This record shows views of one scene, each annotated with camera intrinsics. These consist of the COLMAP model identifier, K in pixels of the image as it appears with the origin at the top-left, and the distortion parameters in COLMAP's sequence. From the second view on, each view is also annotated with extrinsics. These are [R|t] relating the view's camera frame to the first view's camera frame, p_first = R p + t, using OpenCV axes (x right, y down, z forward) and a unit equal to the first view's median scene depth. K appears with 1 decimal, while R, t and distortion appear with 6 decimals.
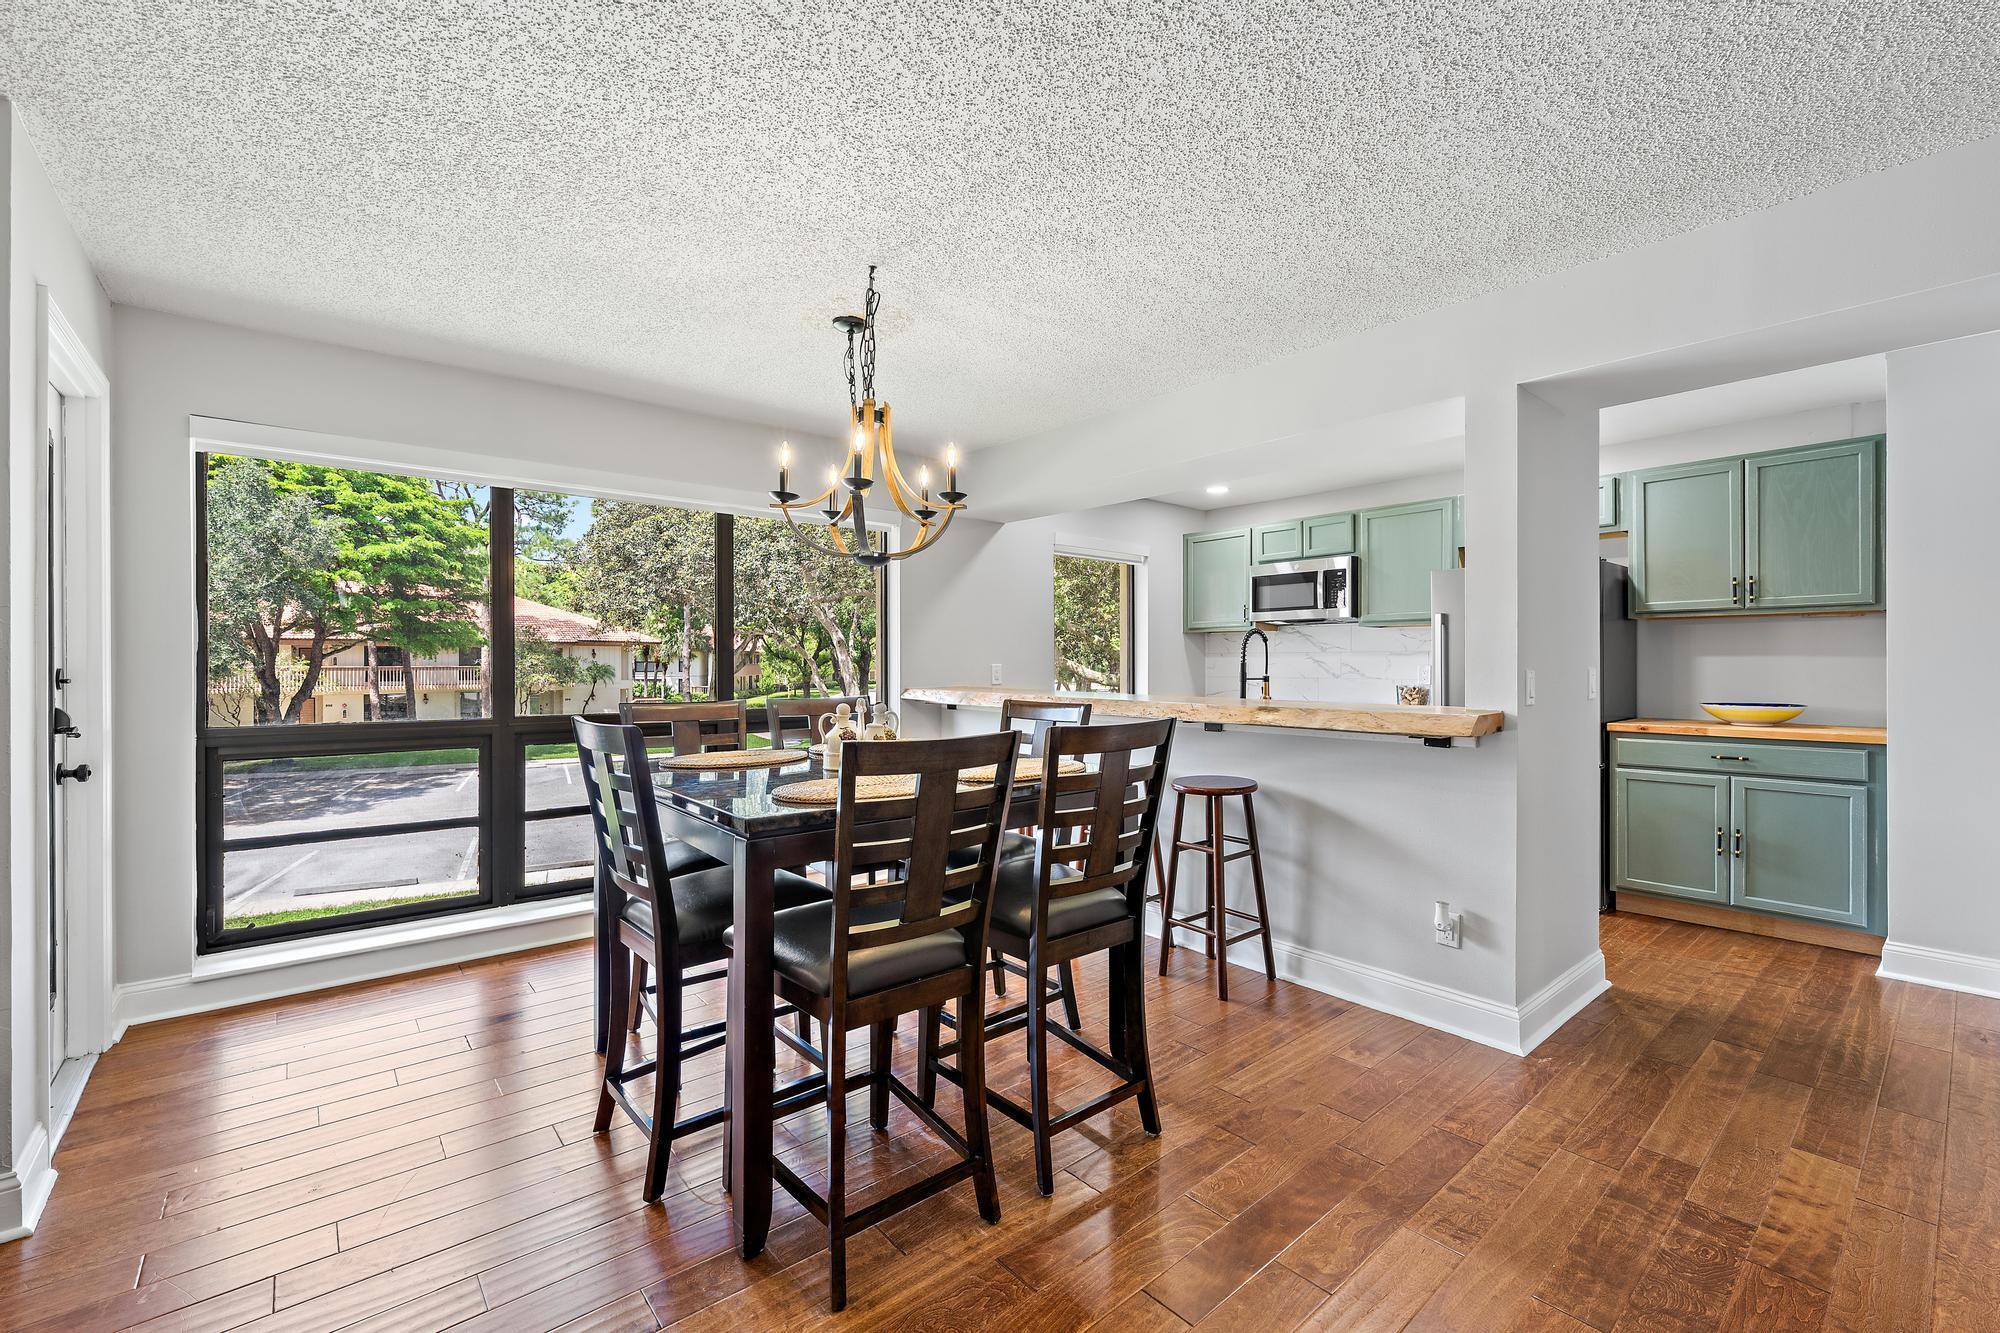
lens RADIAL K [[826.7, 0, 1003.2], [0, 826.7, 666.6], [0, 0, 1]] dist [-0.000228, -0.000976]
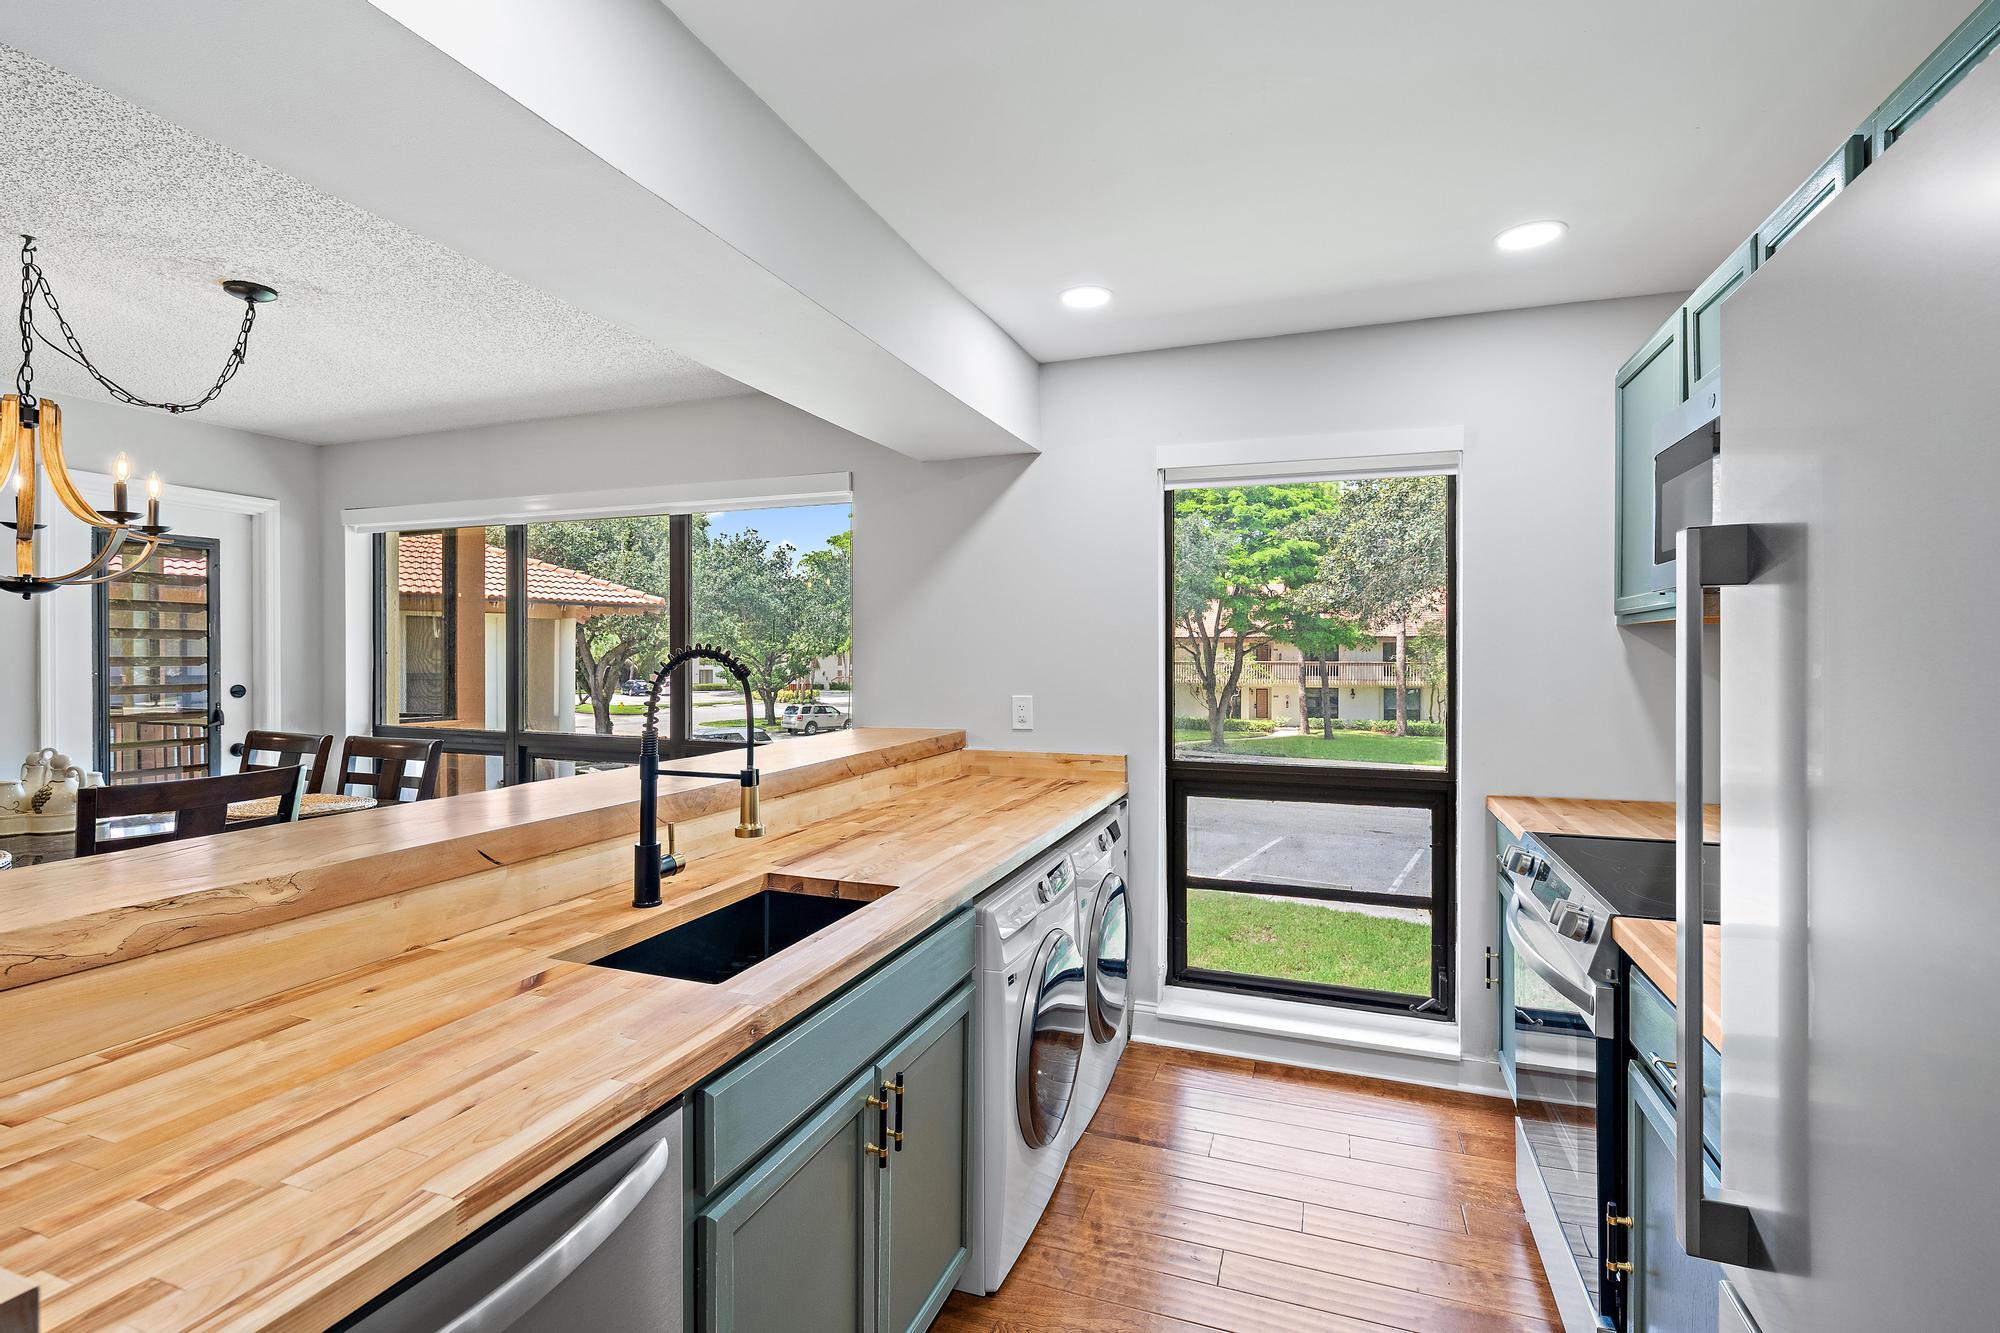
lens RADIAL K [[897.4, 0, 1016.1], [0, 897.4, 654.4], [0, 0, 1]] dist [0.004263, -0.000347]
pose [[0.495442, 0.003230, -0.868635, 0.535483], [-0.009153, 0.999957, -0.001502, -0.030067], [0.868593, 0.008695, 0.495450, 0.669341]]
